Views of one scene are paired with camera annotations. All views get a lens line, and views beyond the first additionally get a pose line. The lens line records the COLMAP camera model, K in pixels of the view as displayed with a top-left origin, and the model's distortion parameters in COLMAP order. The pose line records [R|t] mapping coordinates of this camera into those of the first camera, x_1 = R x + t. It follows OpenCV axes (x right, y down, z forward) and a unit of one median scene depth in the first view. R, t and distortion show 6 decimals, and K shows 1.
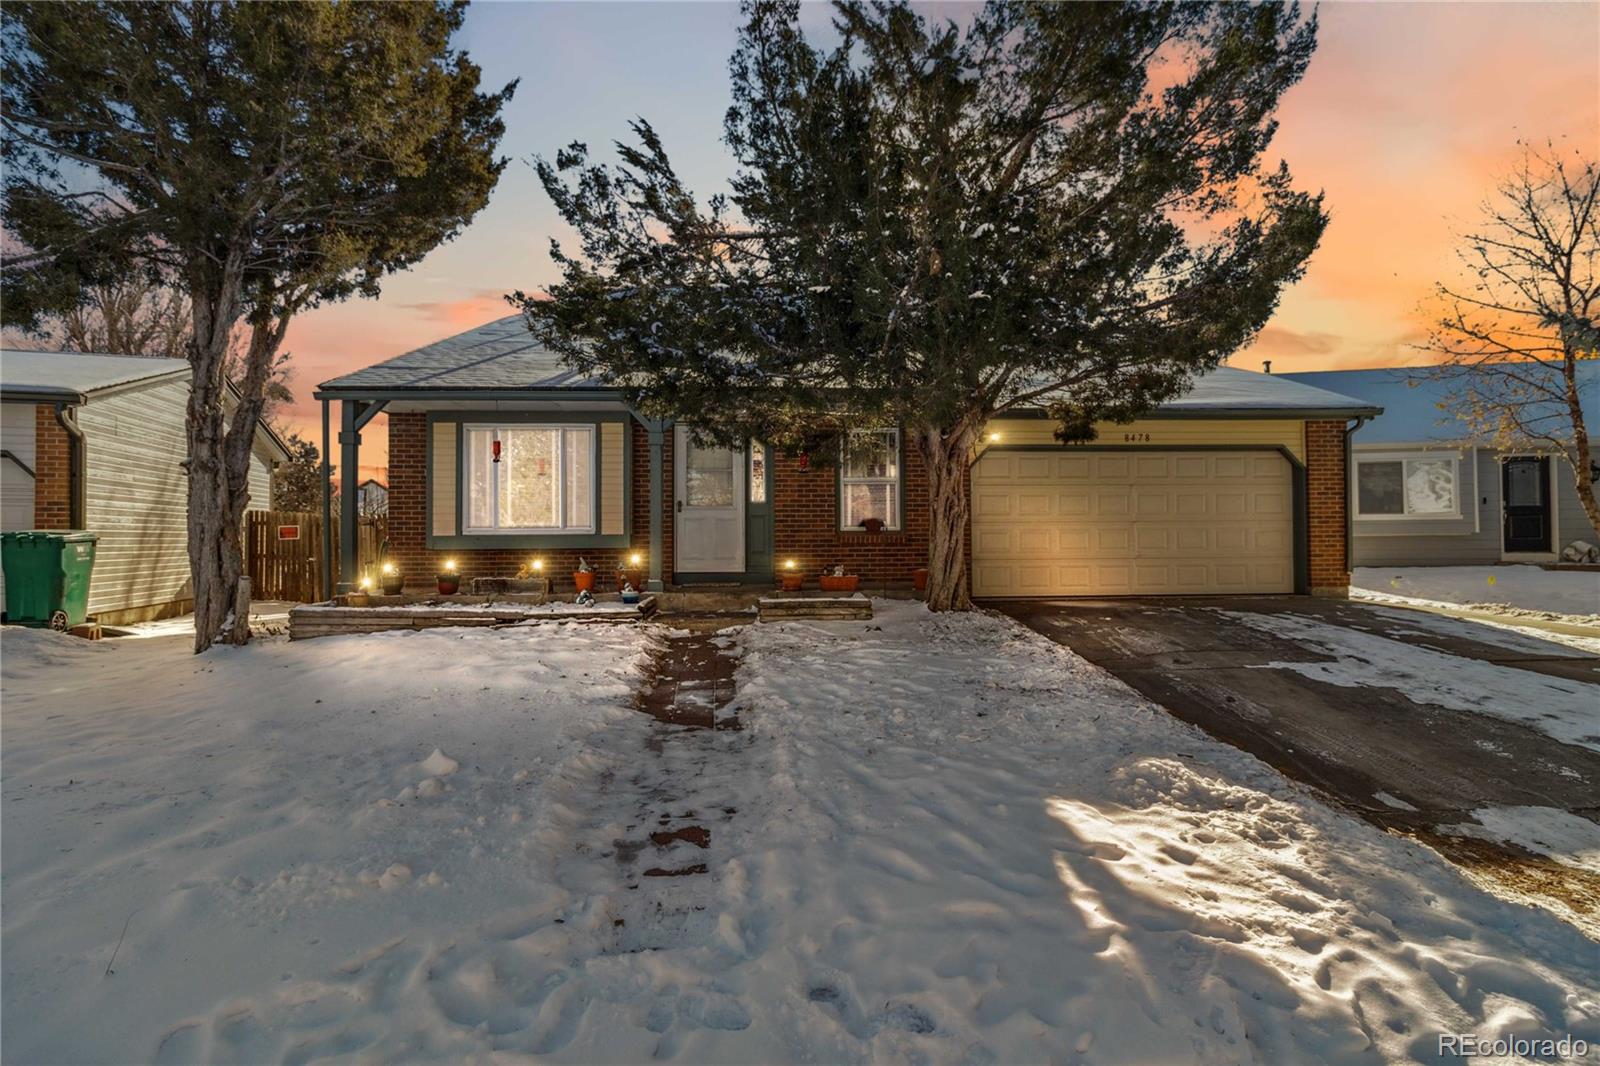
lens RADIAL K [[739.7, 0, 805.4], [0, 739.7, 525.8], [0, 0, 1]] dist [0.001505, 0.000238]
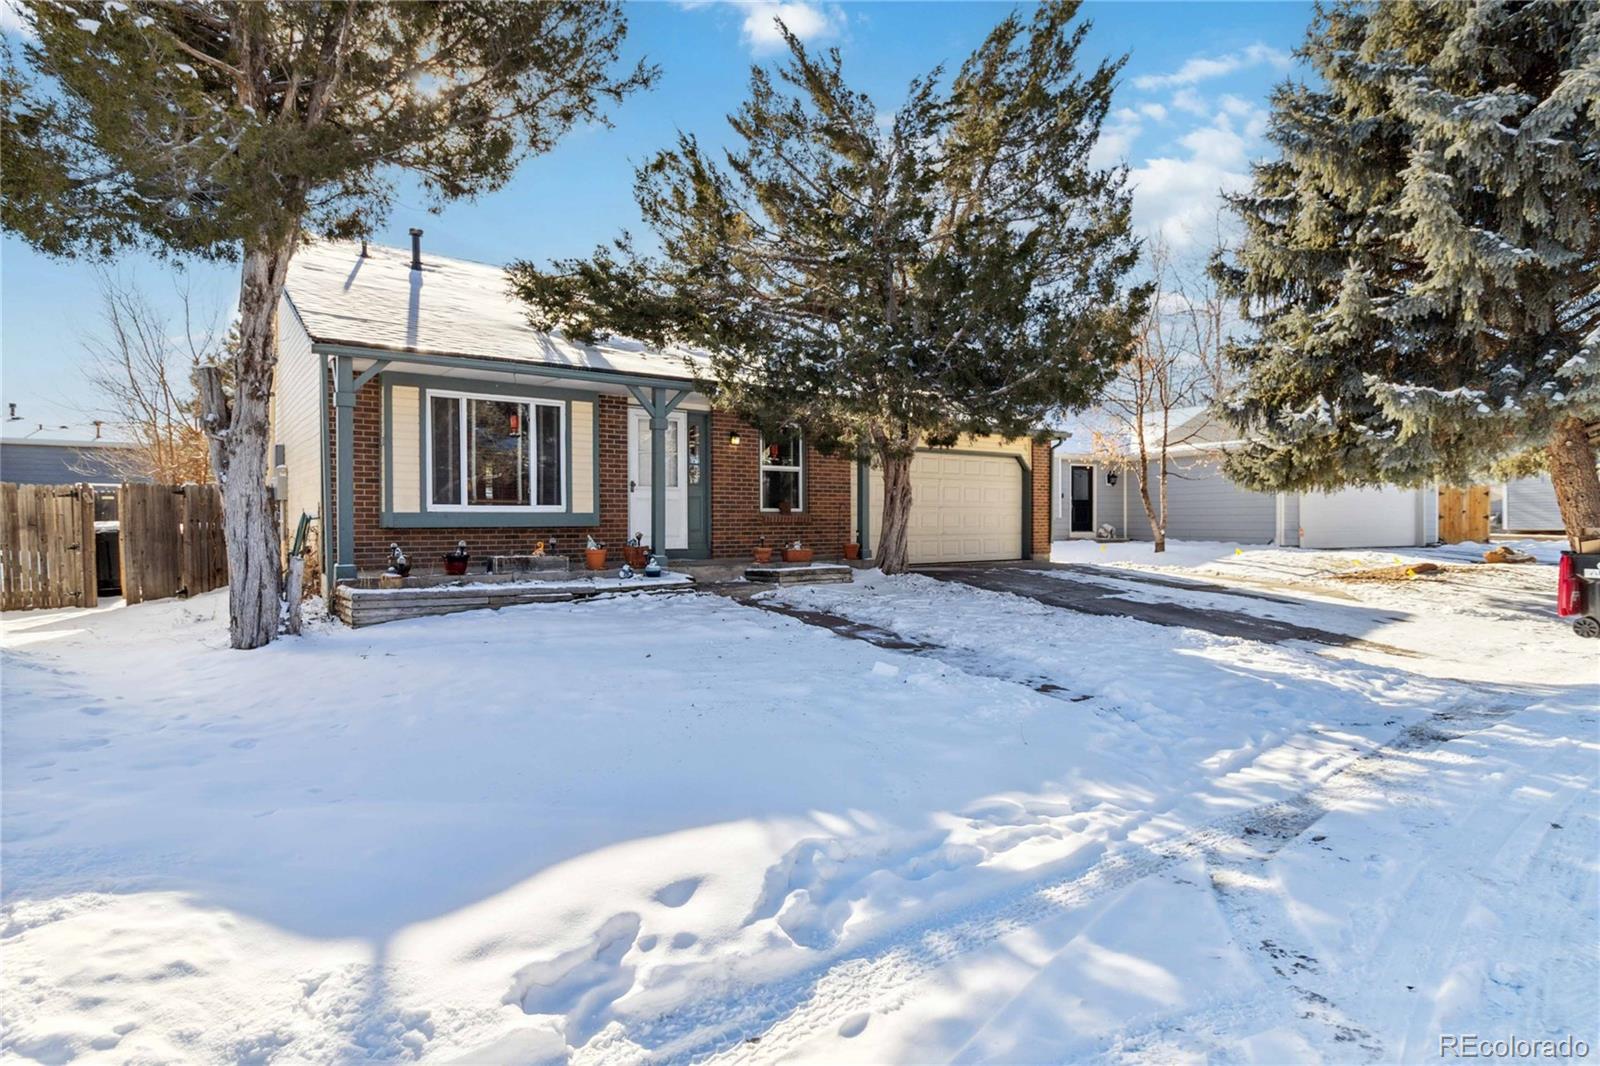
lens RADIAL K [[826.2, 0, 793.9], [0, 826.2, 533.0], [0, 0, 1]] dist [0.002675, 0.000039]
pose [[0.836935, -0.003611, 0.547291, -0.759740], [-0.012584, 0.999587, 0.025839, 0.007748], [-0.547158, -0.028512, 0.836543, -0.119270]]
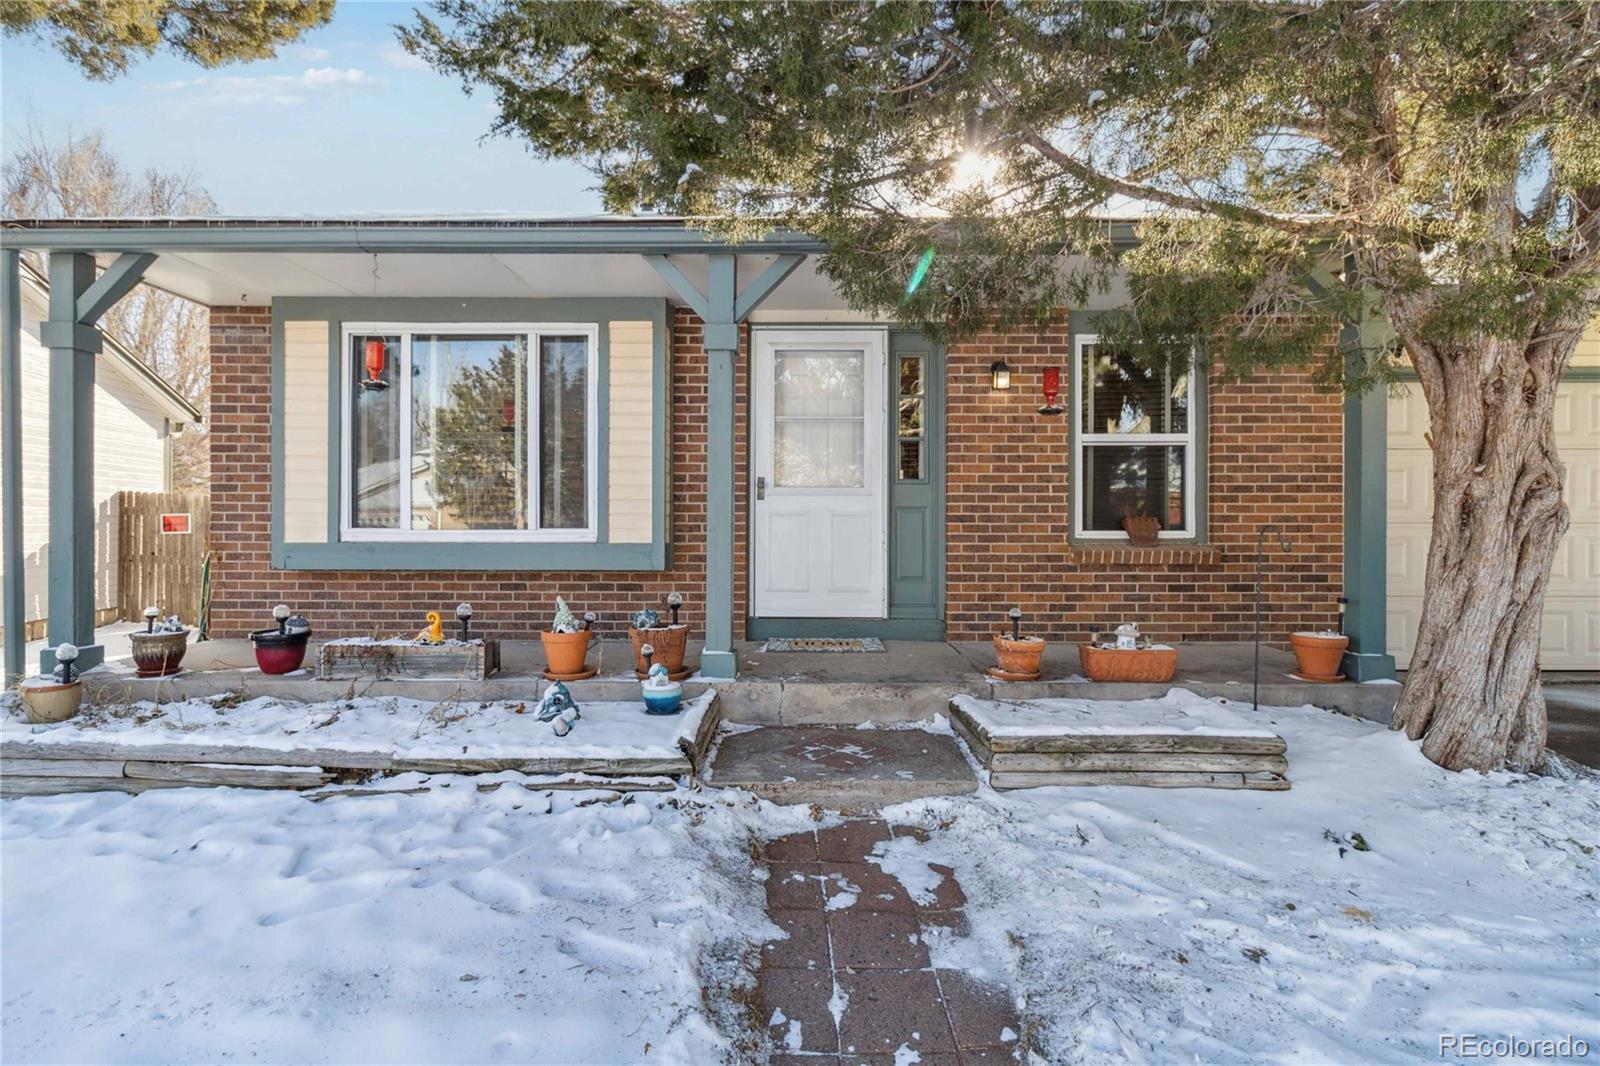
lens RADIAL K [[739.7, 0, 798.2], [0, 739.7, 525.1], [0, 0, 1]] dist [0.001505, 0.000238]
pose [[0.997808, 0.009235, -0.065523, -0.136268], [-0.007937, 0.999768, 0.020042, -0.013714], [0.065693, -0.019478, 0.997650, 0.603884]]
